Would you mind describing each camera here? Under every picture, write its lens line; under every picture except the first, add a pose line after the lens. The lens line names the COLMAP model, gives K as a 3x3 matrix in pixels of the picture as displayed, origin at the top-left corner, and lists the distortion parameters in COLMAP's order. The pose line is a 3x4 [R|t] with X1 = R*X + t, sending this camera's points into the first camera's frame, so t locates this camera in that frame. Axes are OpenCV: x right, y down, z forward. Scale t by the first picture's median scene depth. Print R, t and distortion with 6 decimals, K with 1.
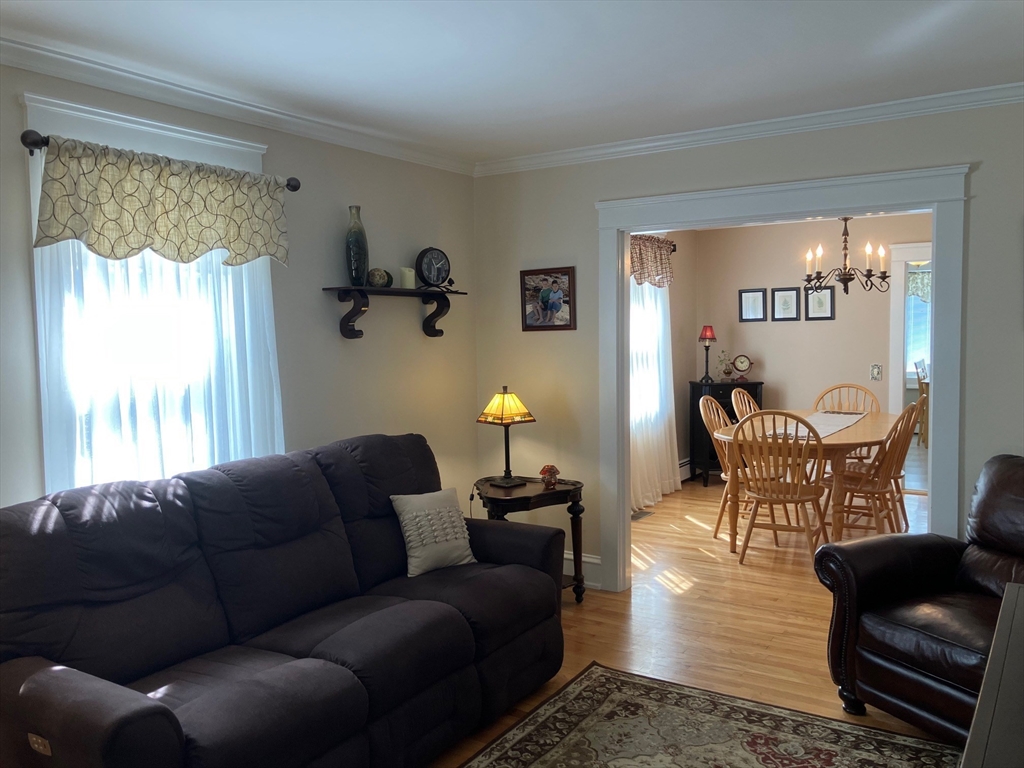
lens RADIAL K [[855.3, 0, 506.0], [0, 855.3, 376.4], [0, 0, 1]] dist [0.041017, -0.055517]
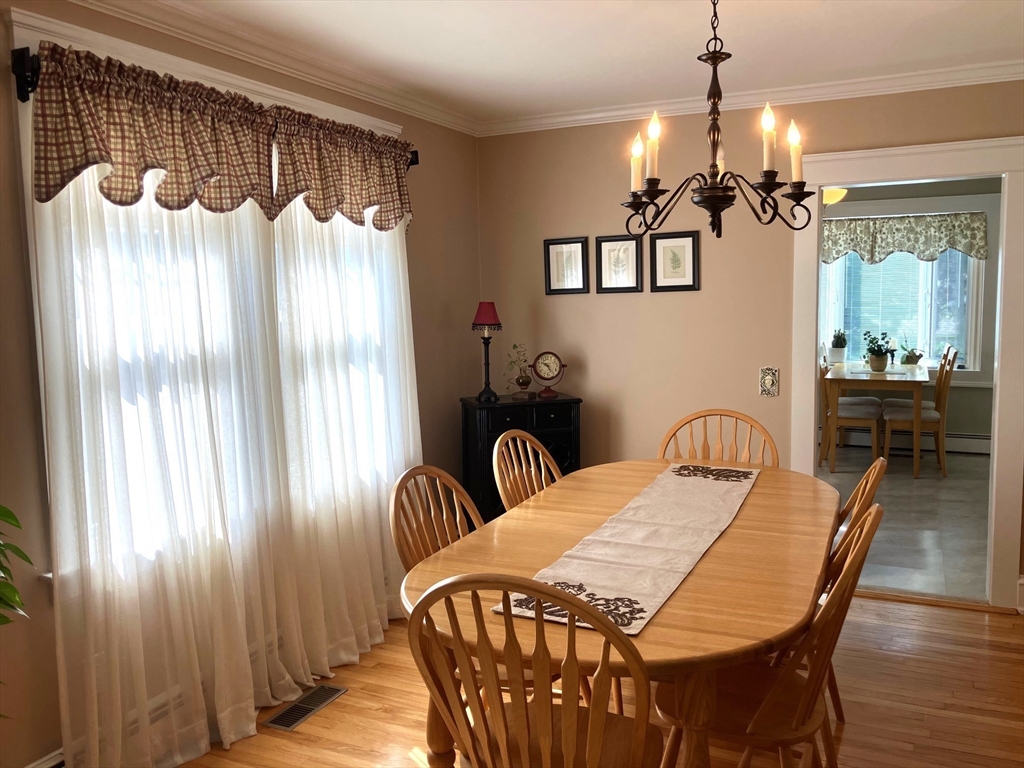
lens RADIAL K [[839.9, 0, 512.0], [0, 839.9, 384.0], [0, 0, 1]] dist [0.007814, 0.012605]
pose [[0.990952, -0.020285, 0.132672, 0.184161], [0.013738, 0.998651, 0.050082, -0.033548], [-0.133509, -0.047806, 0.989894, 0.461686]]
